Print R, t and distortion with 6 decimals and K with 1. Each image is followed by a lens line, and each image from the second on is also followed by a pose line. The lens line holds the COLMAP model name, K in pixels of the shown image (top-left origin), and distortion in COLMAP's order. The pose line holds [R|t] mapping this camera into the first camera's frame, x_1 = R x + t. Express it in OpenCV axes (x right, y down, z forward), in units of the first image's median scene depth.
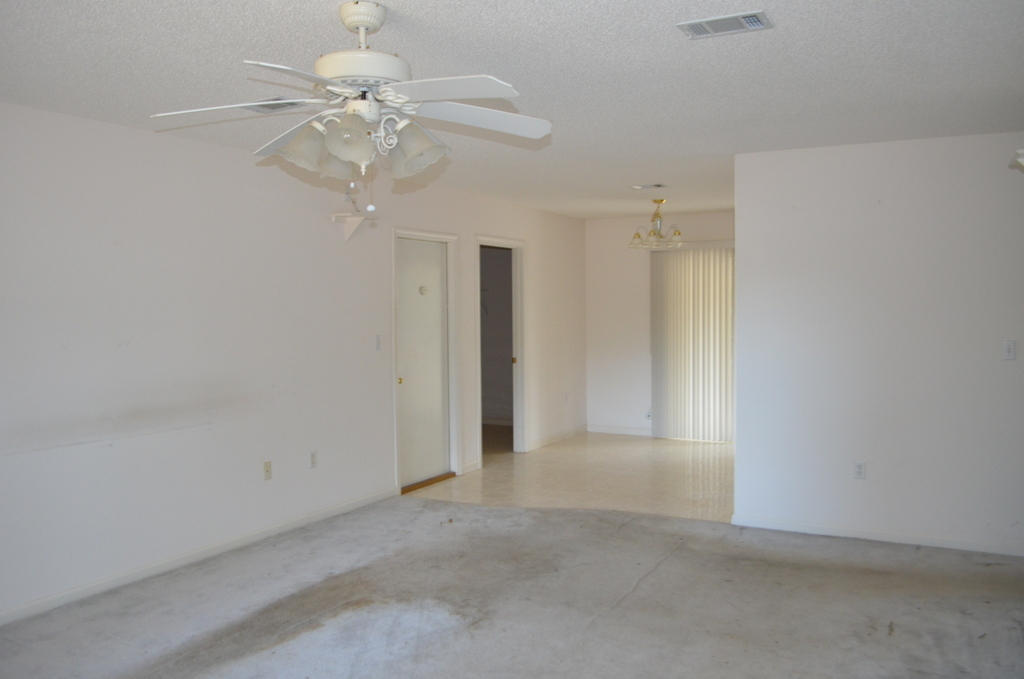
lens RADIAL K [[822.6, 0, 508.7], [0, 822.6, 341.2], [0, 0, 1]] dist [-0.076829, 0.008024]
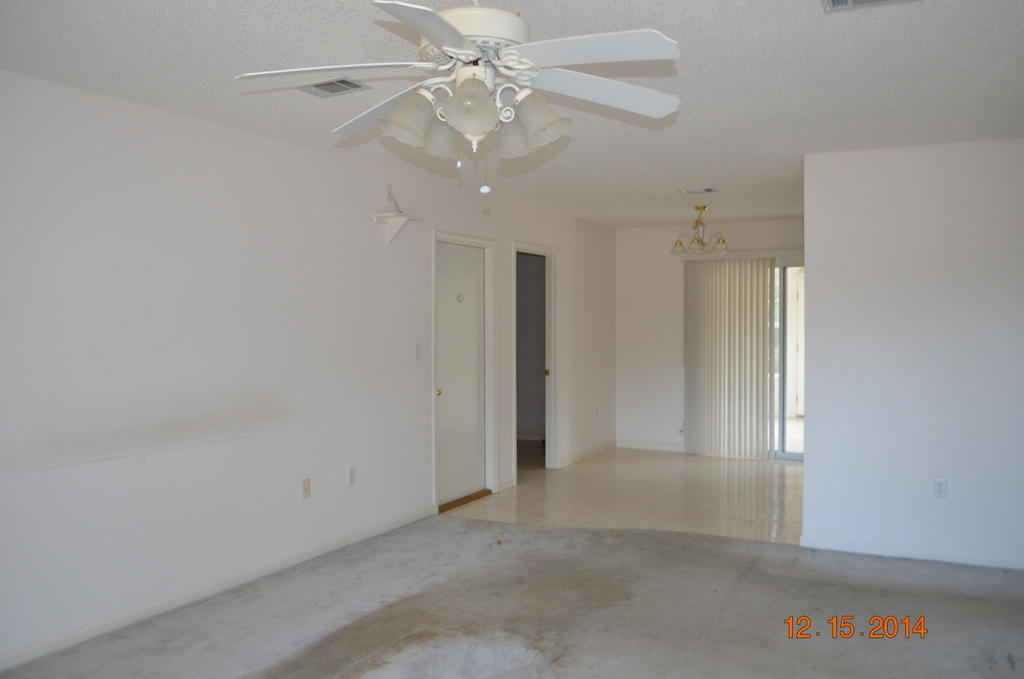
lens RADIAL K [[822.6, 0, 516.3], [0, 822.6, 337.2], [0, 0, 1]] dist [-0.076829, 0.008024]
pose [[0.999815, 0.006453, 0.018103, -0.077810], [-0.006031, 0.999711, -0.023258, 0.007496], [-0.018247, 0.023144, 0.999566, 0.068395]]
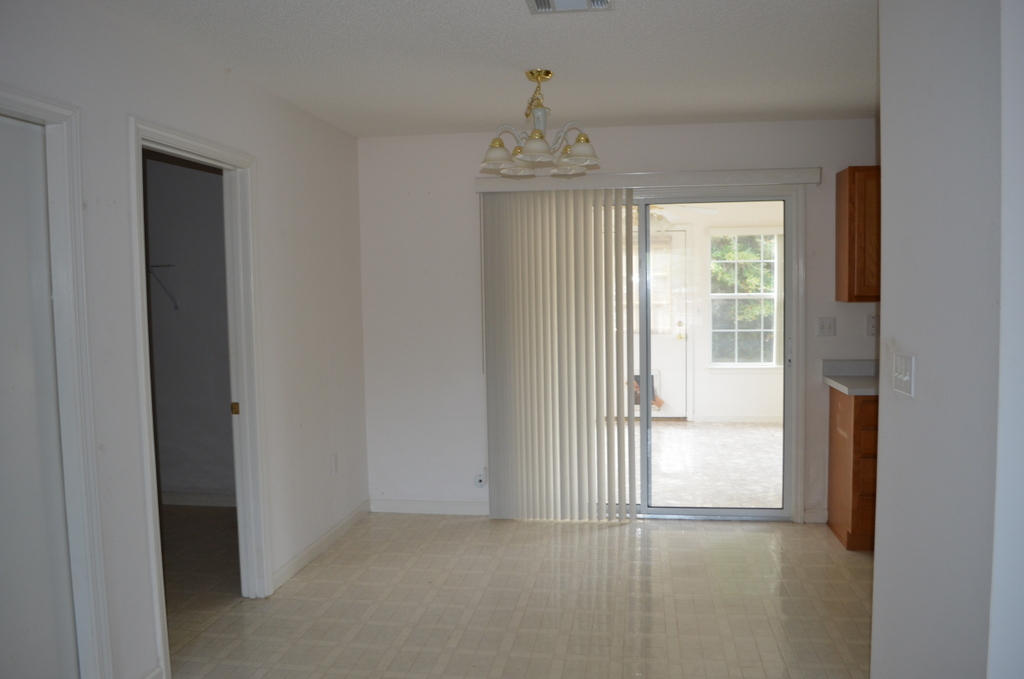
lens RADIAL K [[822.6, 0, 513.4], [0, 822.6, 344.8], [0, 0, 1]] dist [-0.076829, 0.008024]
pose [[0.940670, -0.031900, 0.337821, -0.000002], [0.024711, 0.999368, 0.025560, -0.036033], [-0.338423, -0.015696, 0.940863, 0.840868]]
